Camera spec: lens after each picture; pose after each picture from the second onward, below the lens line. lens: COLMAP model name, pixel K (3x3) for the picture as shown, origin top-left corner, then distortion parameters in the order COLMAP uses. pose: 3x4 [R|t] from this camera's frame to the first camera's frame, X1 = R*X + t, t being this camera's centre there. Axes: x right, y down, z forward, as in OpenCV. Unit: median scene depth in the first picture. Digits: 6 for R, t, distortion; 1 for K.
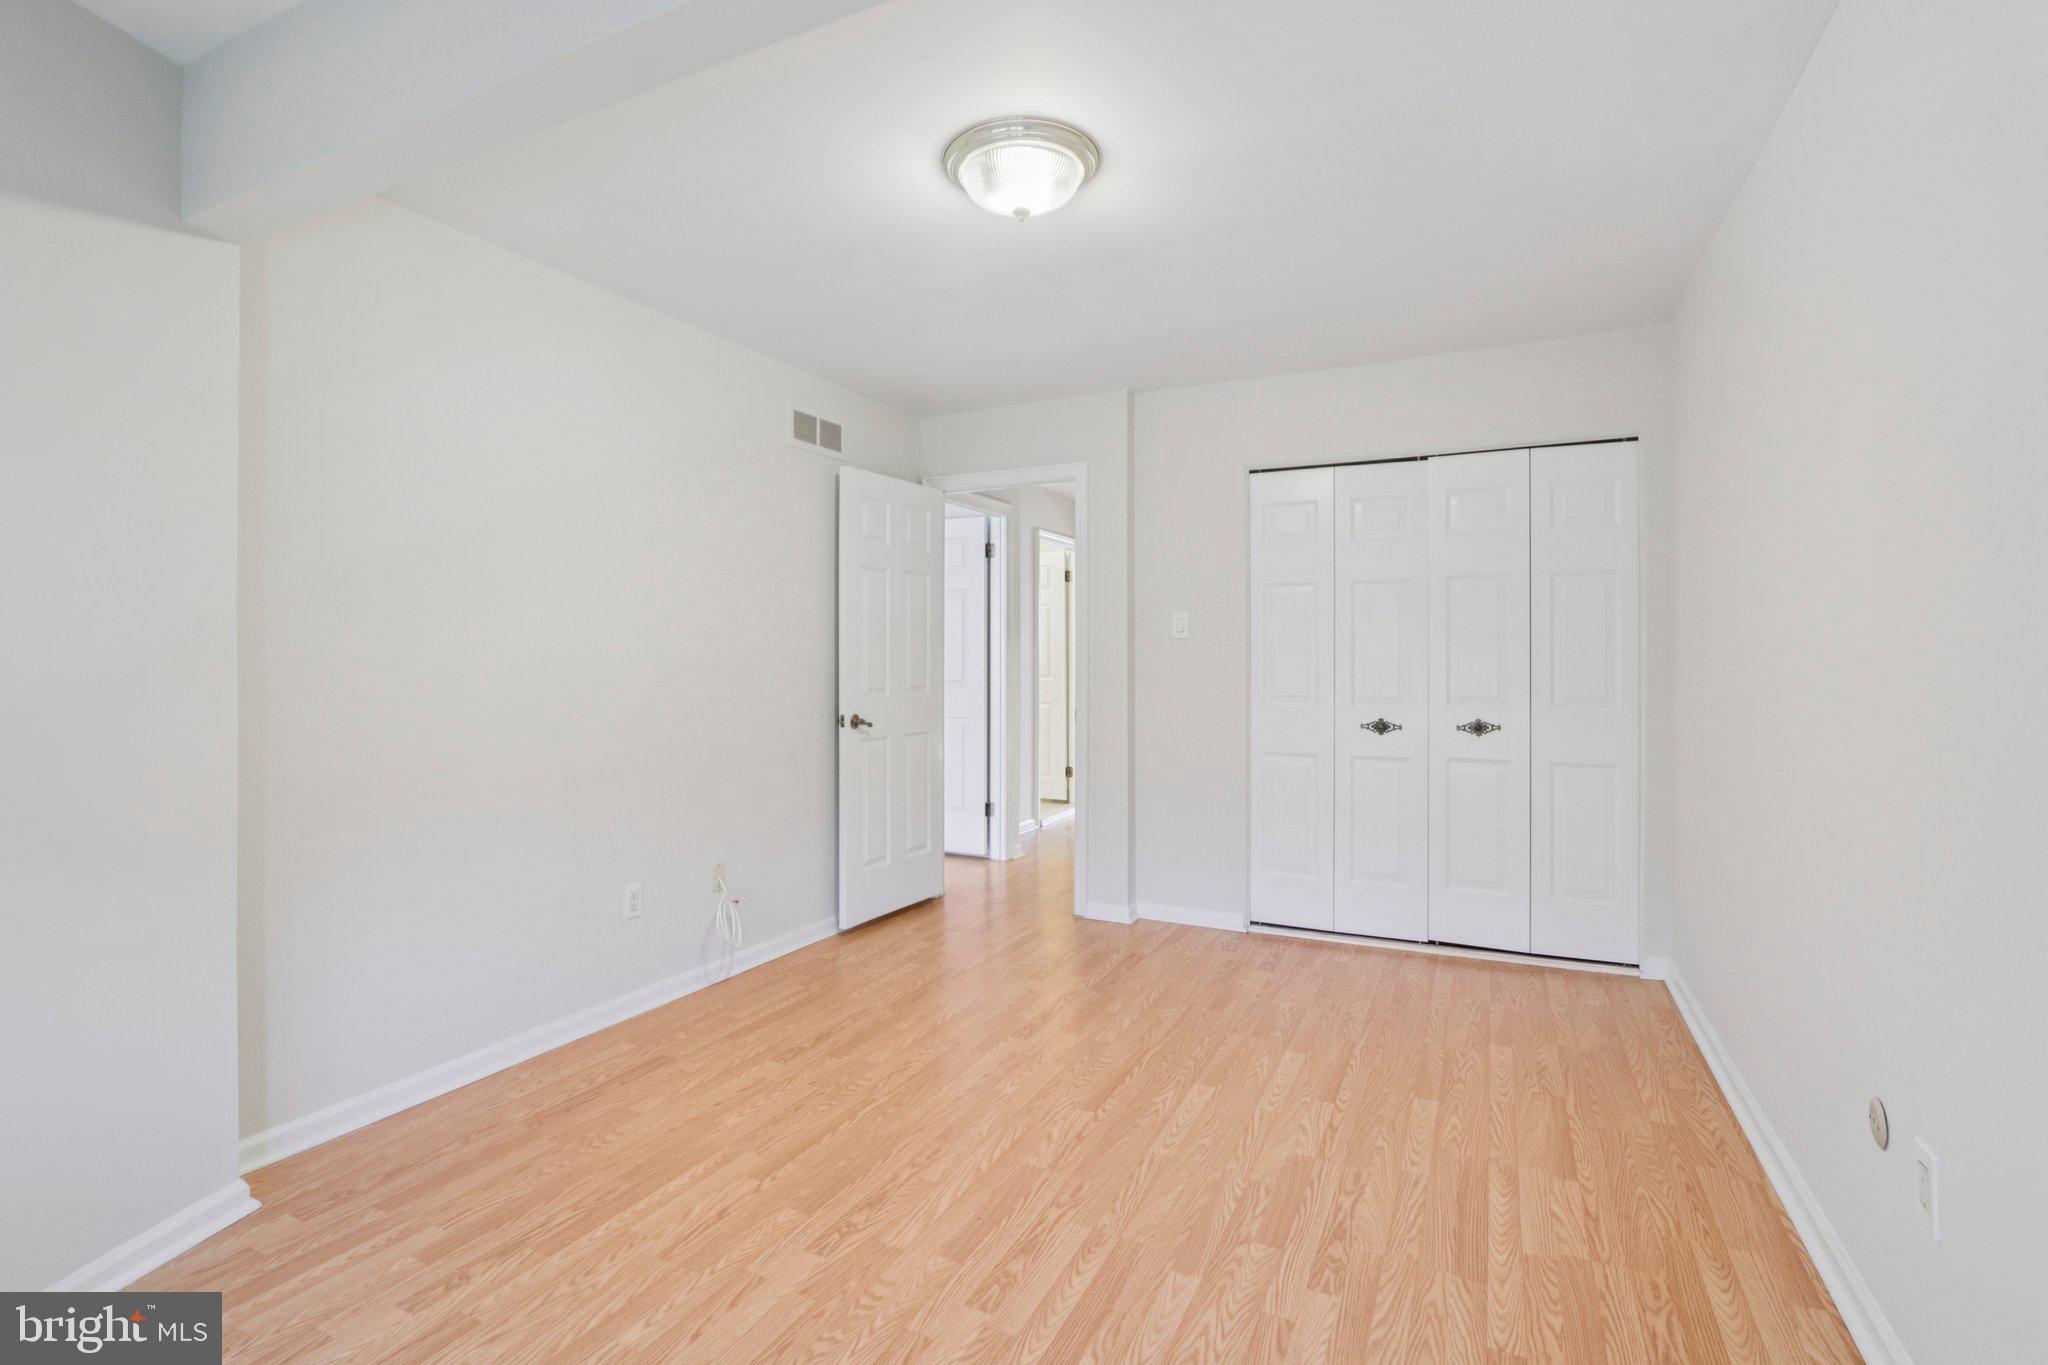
lens RADIAL K [[953.0, 0, 1014.0], [0, 953.0, 668.7], [0, 0, 1]] dist [-0.020751, 0.003855]
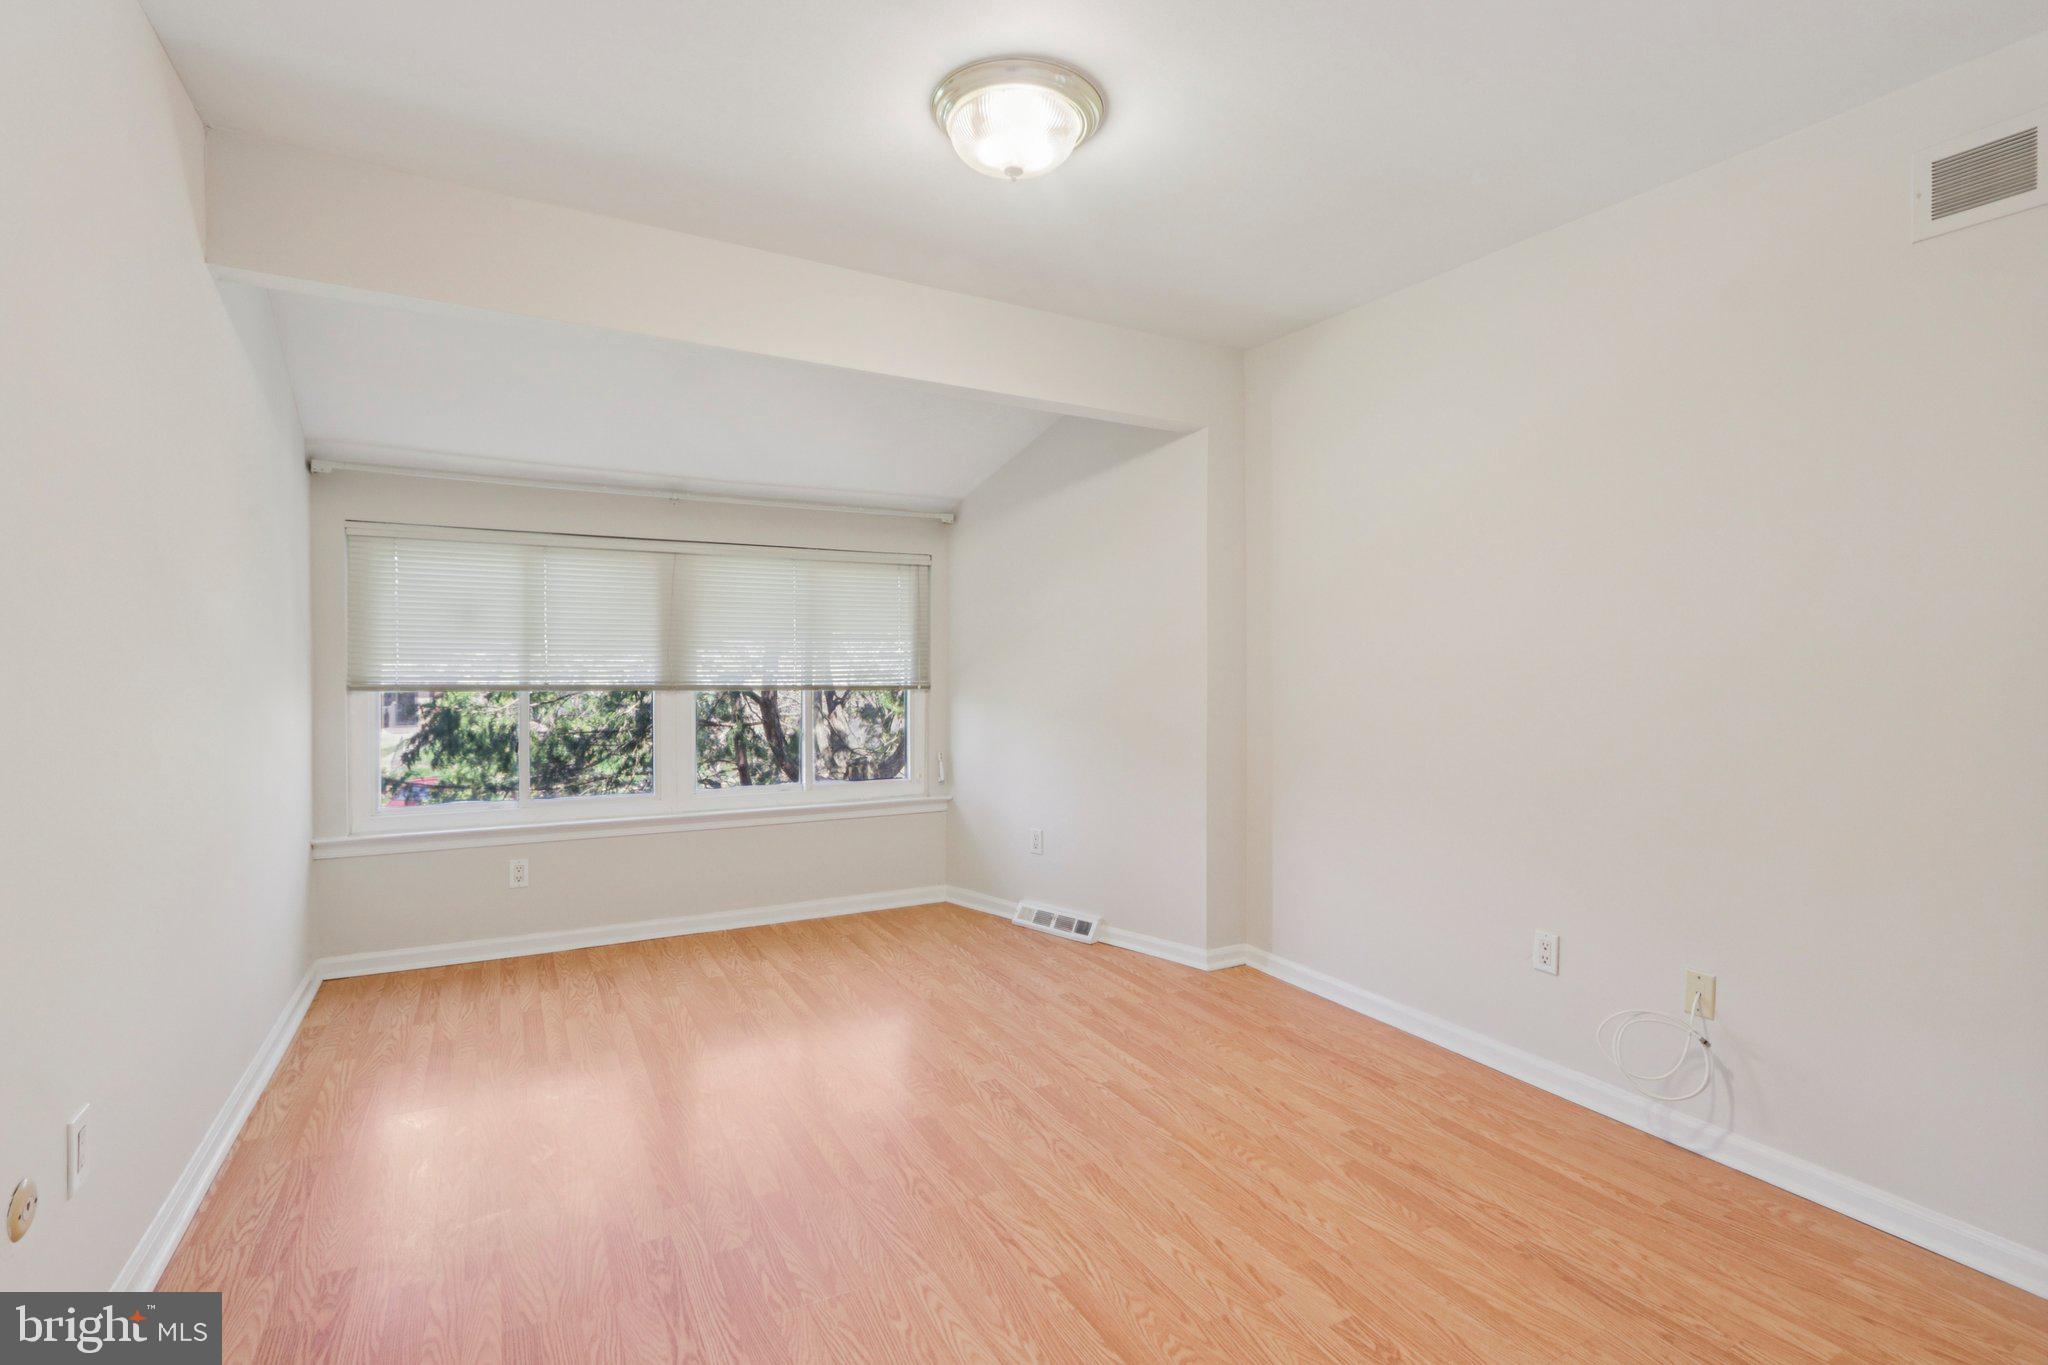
lens RADIAL K [[953.0, 0, 1016.5], [0, 953.0, 668.7], [0, 0, 1]] dist [-0.020751, 0.003855]
pose [[-0.571278, 0.005371, -0.820739, 0.771376], [-0.014274, 0.999762, 0.016478, -0.015088], [0.820632, 0.021129, -0.571066, 1.536240]]
